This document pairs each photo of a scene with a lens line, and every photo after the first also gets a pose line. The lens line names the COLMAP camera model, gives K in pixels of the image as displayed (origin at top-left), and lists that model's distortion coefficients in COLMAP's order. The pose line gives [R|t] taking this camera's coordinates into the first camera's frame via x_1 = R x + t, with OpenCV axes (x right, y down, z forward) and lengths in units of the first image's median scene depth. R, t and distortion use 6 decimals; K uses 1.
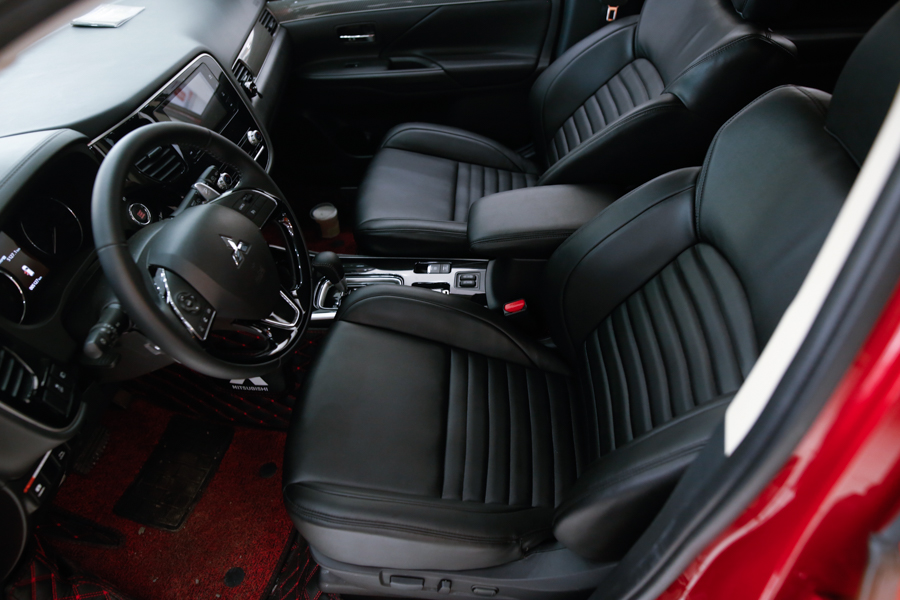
lens RADIAL K [[606.6, 0, 450.0], [0, 606.6, 300.0], [0, 0, 1]] dist [-0.056141, 0.033589]
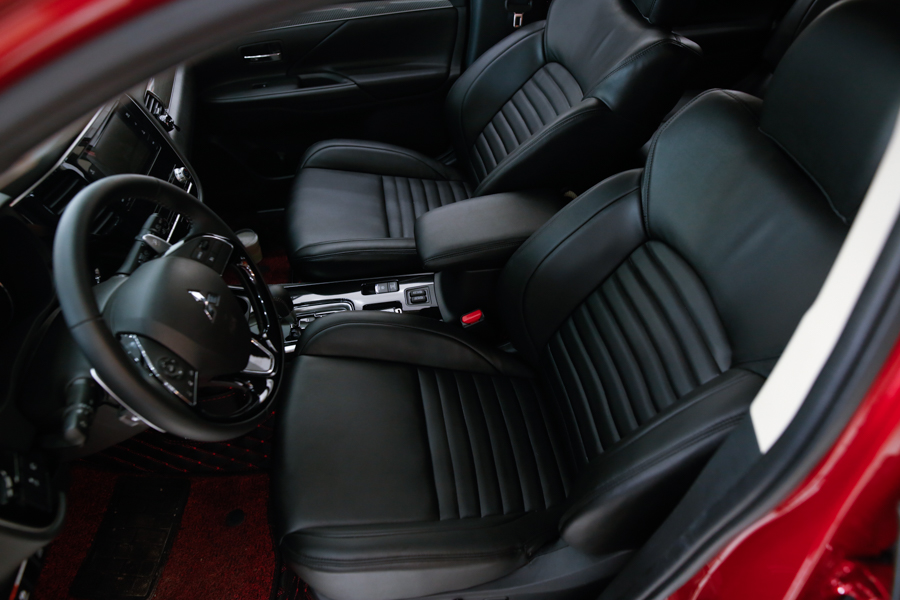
lens RADIAL K [[606.6, 0, 450.0], [0, 606.6, 300.0], [0, 0, 1]] dist [-0.056141, 0.033589]
pose [[0.978942, -0.123094, 0.162850, -0.094111], [0.122302, 0.992381, 0.014921, -0.039160], [-0.163446, 0.005310, 0.986538, 0.003116]]
